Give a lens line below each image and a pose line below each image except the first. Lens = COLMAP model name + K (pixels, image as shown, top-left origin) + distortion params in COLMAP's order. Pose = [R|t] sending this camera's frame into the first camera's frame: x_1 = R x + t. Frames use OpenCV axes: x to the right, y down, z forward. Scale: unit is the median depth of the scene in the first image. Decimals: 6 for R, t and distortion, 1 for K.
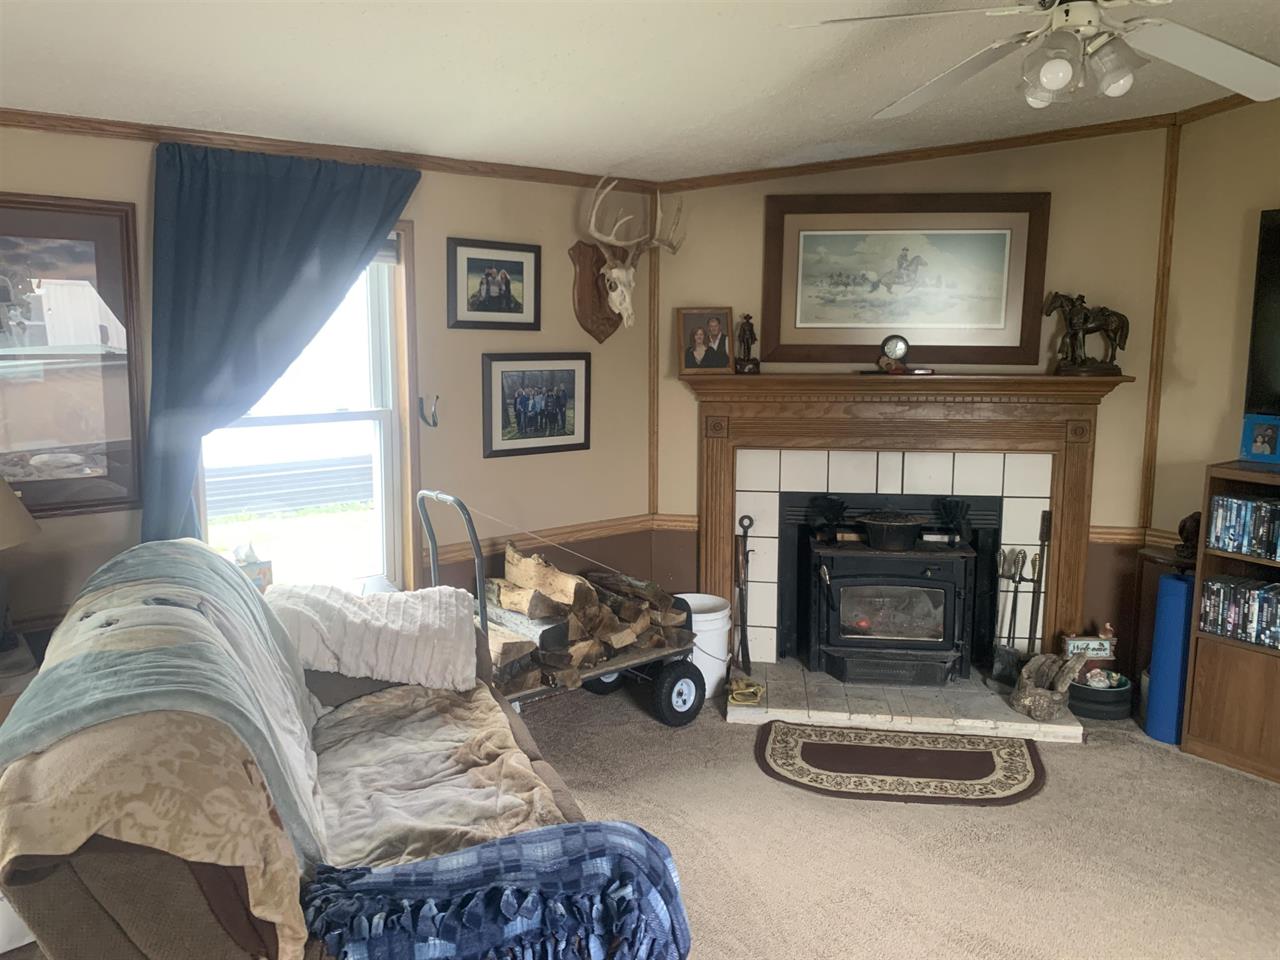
lens RADIAL K [[993.6, 0, 591.0], [0, 993.6, 474.3], [0, 0, 1]] dist [0.003920, -0.005329]
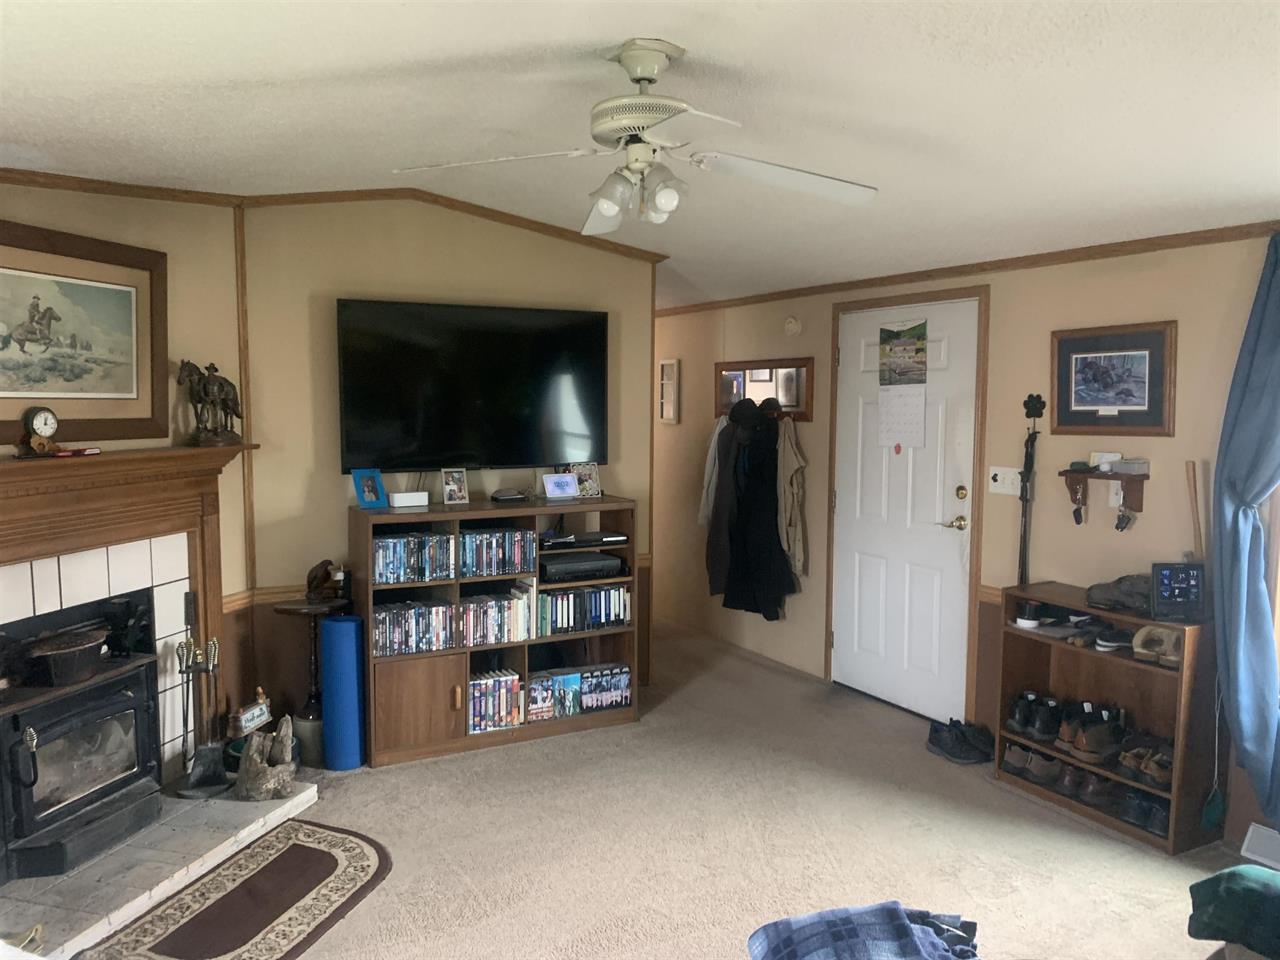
lens RADIAL K [[999.3, 0, 637.4], [0, 999.3, 487.6], [0, 0, 1]] dist [0.004600, -0.007497]
pose [[0.115090, -0.090392, 0.989234, -0.419830], [0.150016, 0.986011, 0.072645, -0.066004], [-0.981962, 0.140040, 0.127041, 0.460970]]
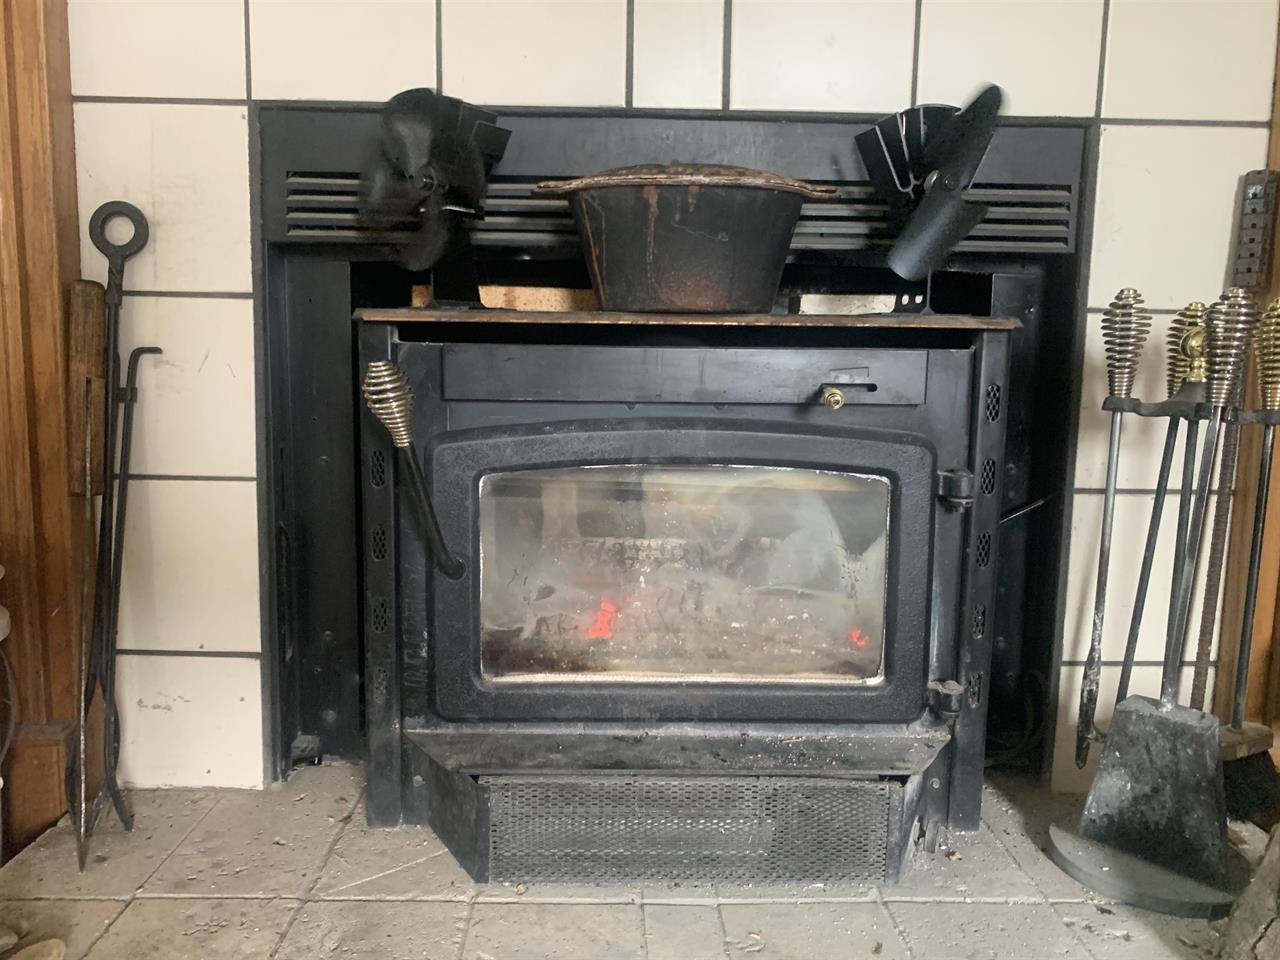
lens RADIAL K [[985.0, 0, 636.4], [0, 985.0, 499.6], [0, 0, 1]] dist [-0.004738, -0.002897]
pose [[0.982624, 0.001694, 0.185599, 0.254843], [0.001111, 0.999887, -0.015010, 0.128653], [-0.185603, 0.014955, 0.982511, 0.791141]]
